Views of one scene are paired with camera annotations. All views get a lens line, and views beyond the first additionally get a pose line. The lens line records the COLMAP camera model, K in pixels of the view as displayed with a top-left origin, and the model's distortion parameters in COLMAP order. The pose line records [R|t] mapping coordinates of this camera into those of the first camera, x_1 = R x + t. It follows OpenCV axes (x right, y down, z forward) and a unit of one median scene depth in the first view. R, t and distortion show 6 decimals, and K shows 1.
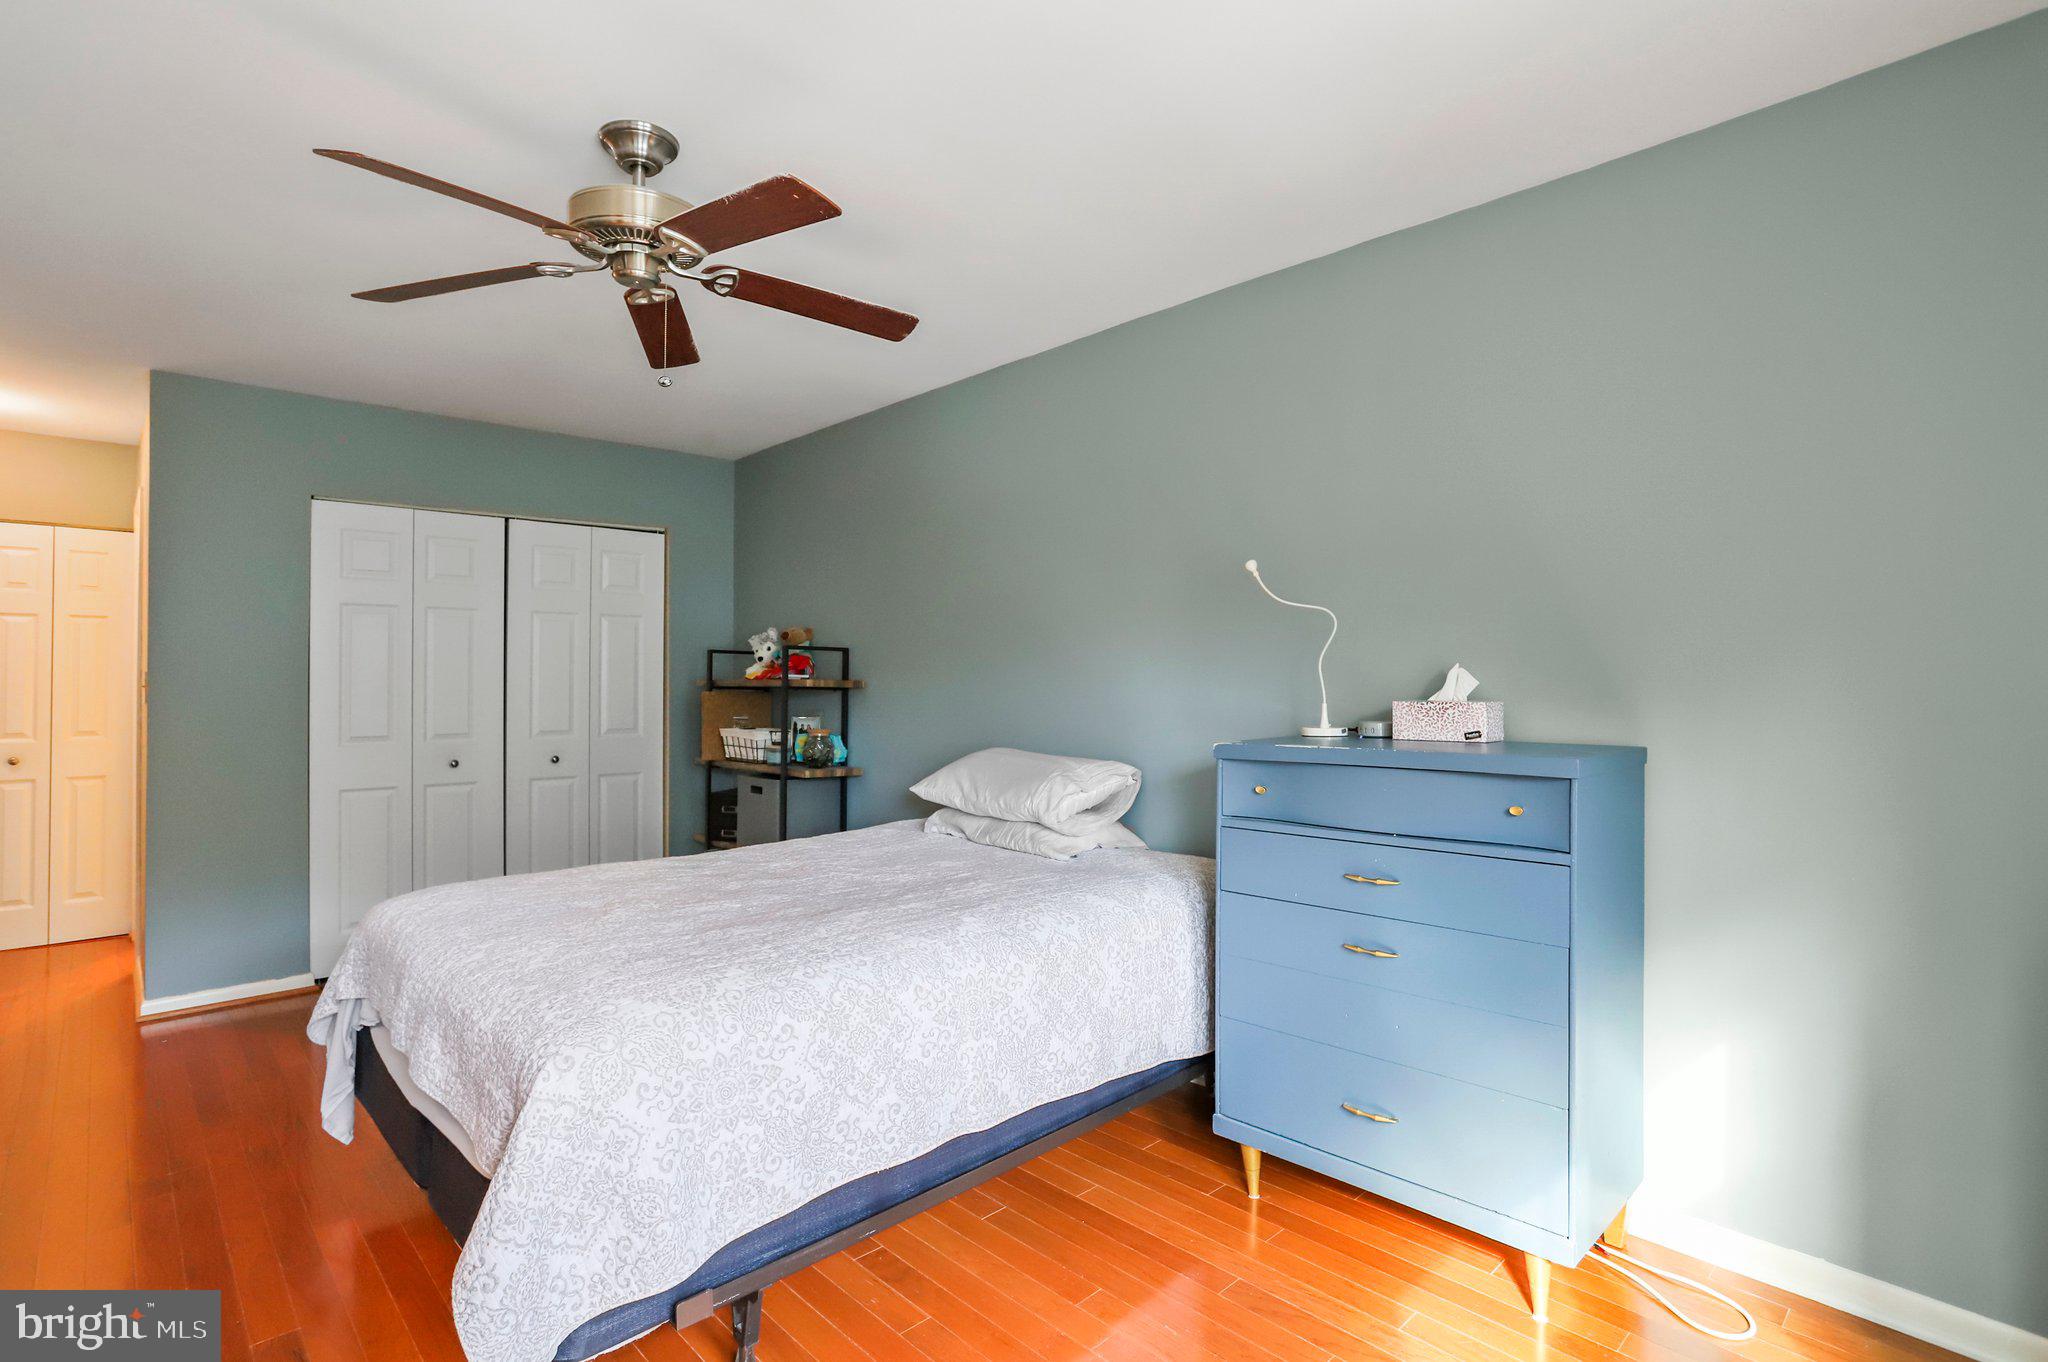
lens RADIAL K [[1007.0, 0, 1034.5], [0, 1007.0, 684.0], [0, 0, 1]] dist [-0.003265, 0.000754]
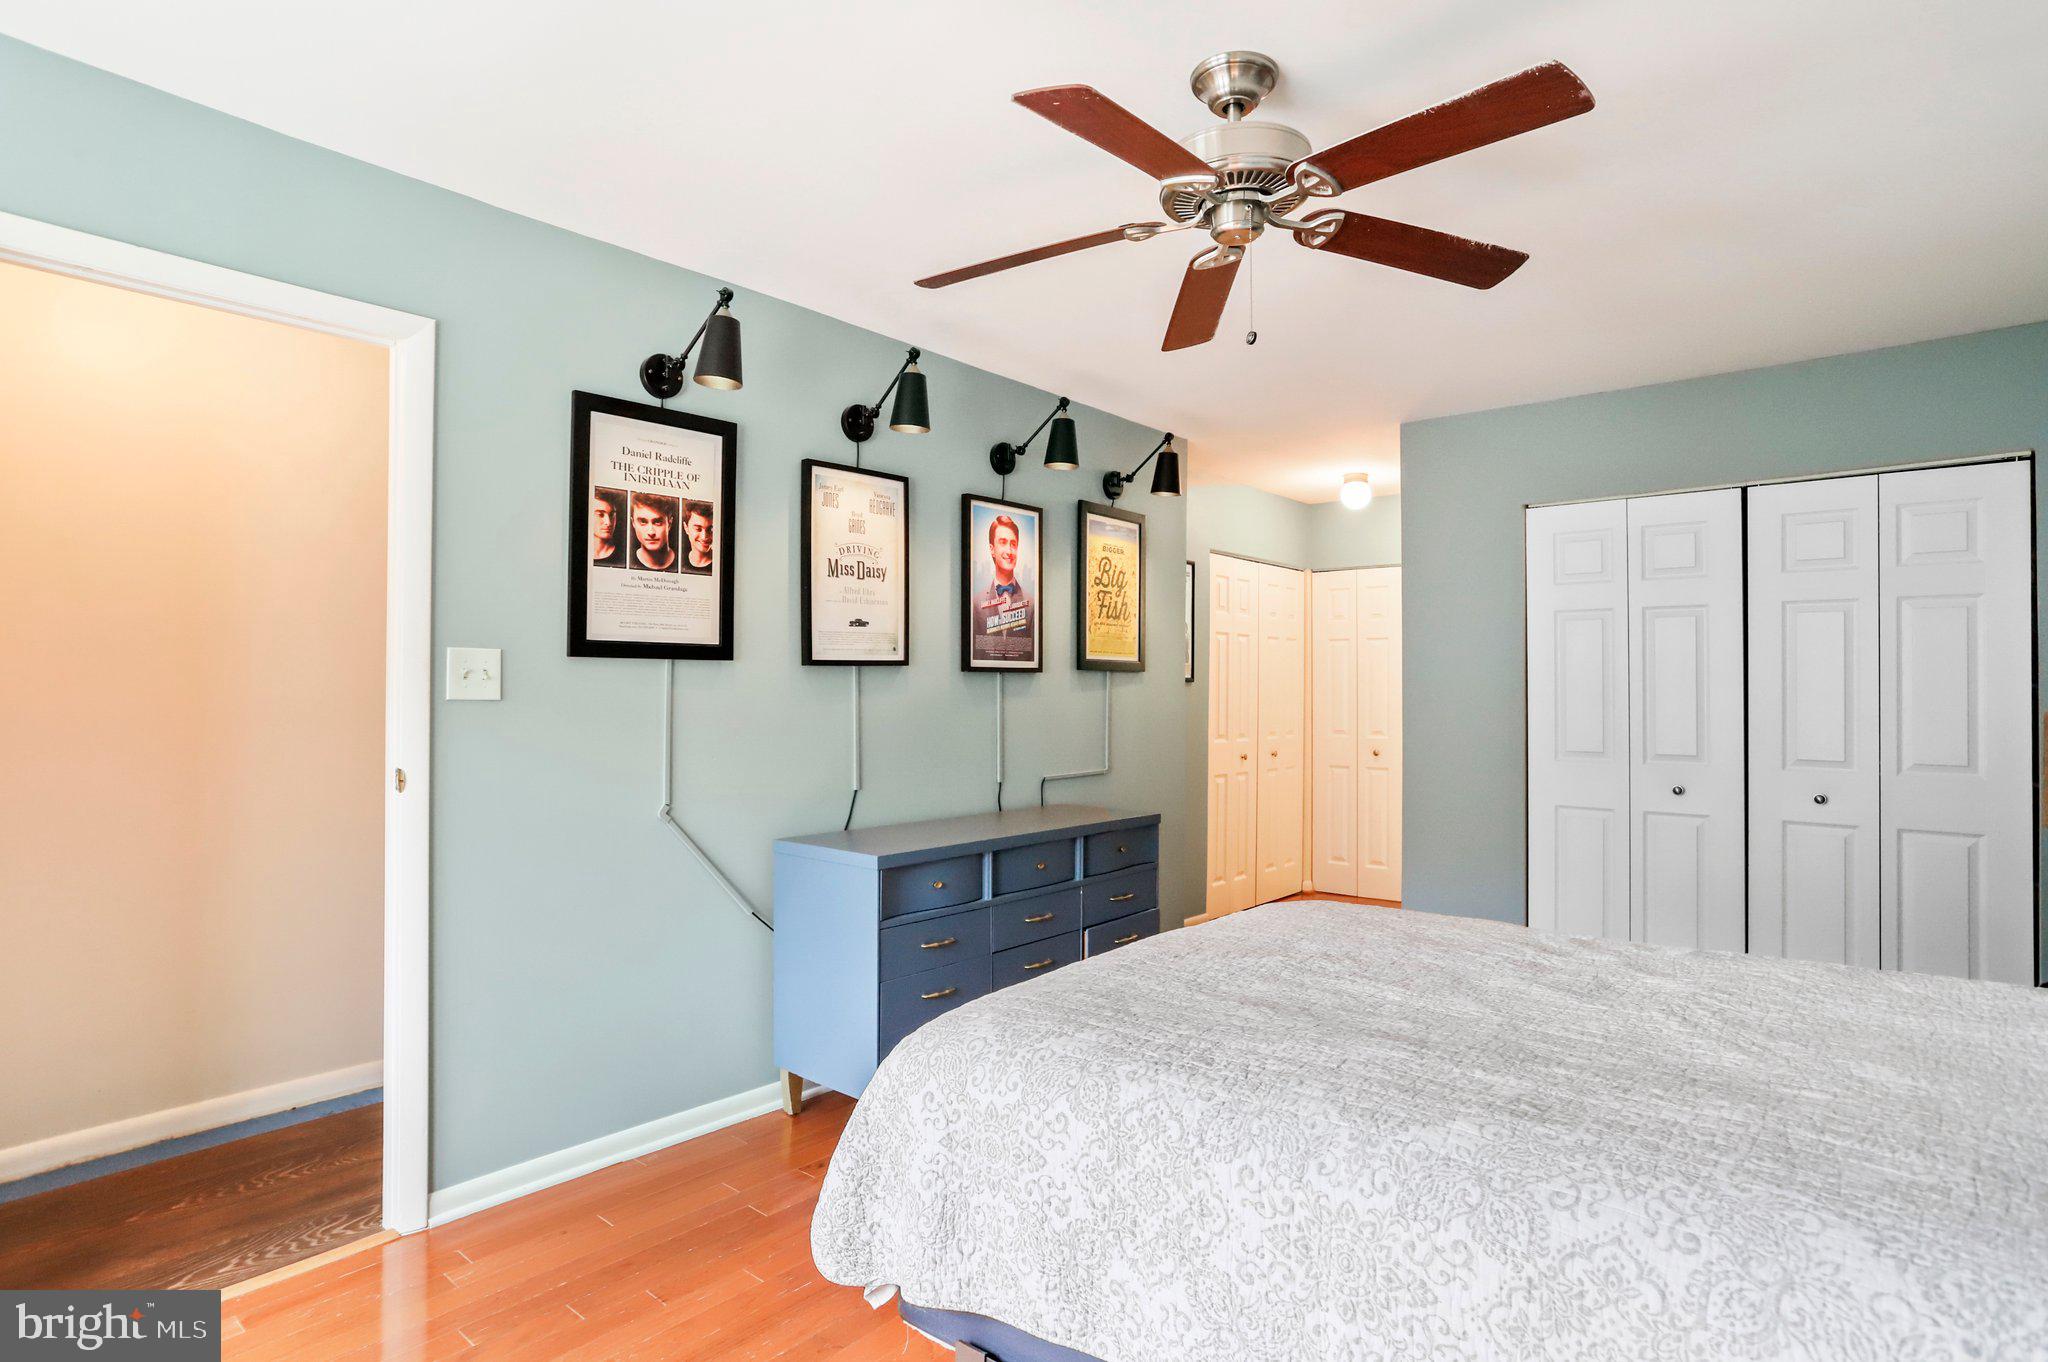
lens RADIAL K [[1068.0, 0, 1019.7], [0, 1068.0, 687.6], [0, 0, 1]] dist [-0.005420, 0.000989]
pose [[0.114223, 0.000351, -0.993455, 0.565432], [-0.006561, 0.999978, -0.000401, -0.007682], [0.993433, 0.006564, 0.114223, 0.796774]]
